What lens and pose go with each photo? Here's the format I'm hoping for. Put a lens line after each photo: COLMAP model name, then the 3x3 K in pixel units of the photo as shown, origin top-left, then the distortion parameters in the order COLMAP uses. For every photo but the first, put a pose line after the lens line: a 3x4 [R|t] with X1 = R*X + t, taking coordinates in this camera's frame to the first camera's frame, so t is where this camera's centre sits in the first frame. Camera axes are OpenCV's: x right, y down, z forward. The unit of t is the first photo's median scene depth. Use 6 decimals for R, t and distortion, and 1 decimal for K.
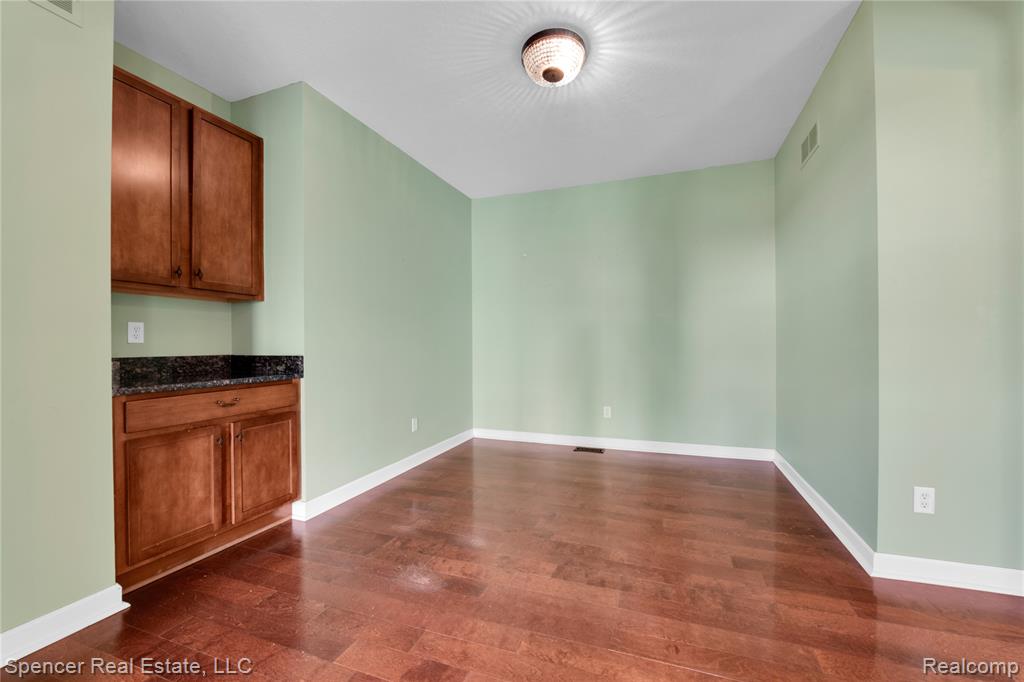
lens RADIAL K [[409.0, 0, 510.1], [0, 409.0, 340.7], [0, 0, 1]] dist [-0.014098, -0.001885]
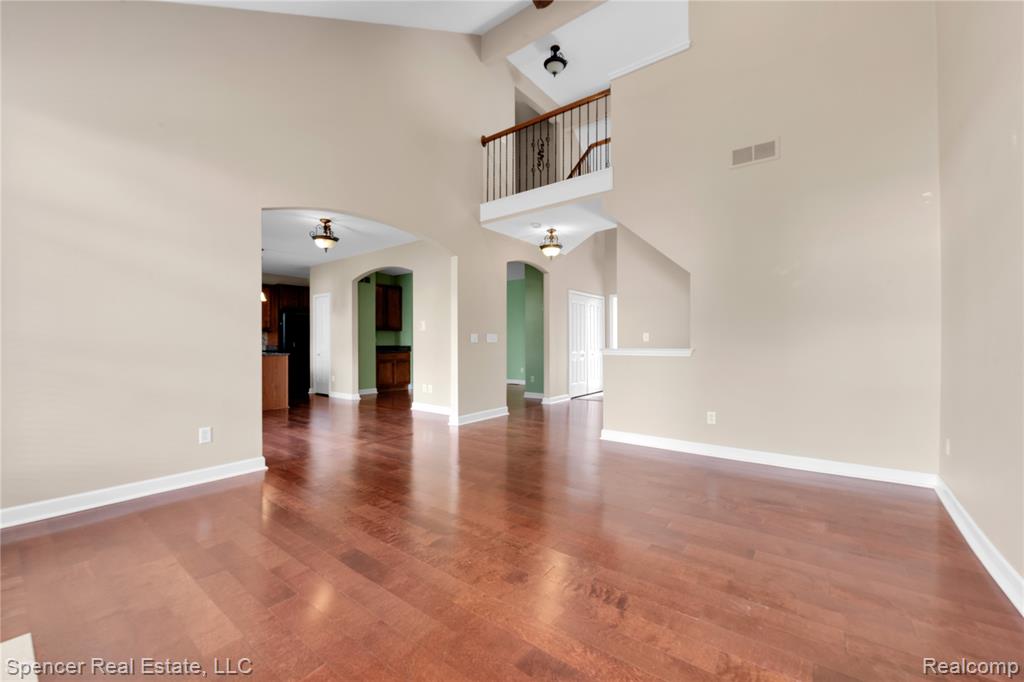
lens RADIAL K [[409.0, 0, 512.6], [0, 409.0, 341.9], [0, 0, 1]] dist [-0.014098, -0.001885]
pose [[0.961114, 0.014566, -0.275768, 1.588318], [-0.013530, 0.999892, 0.005658, -0.038525], [0.275821, -0.001707, 0.961208, -2.631909]]
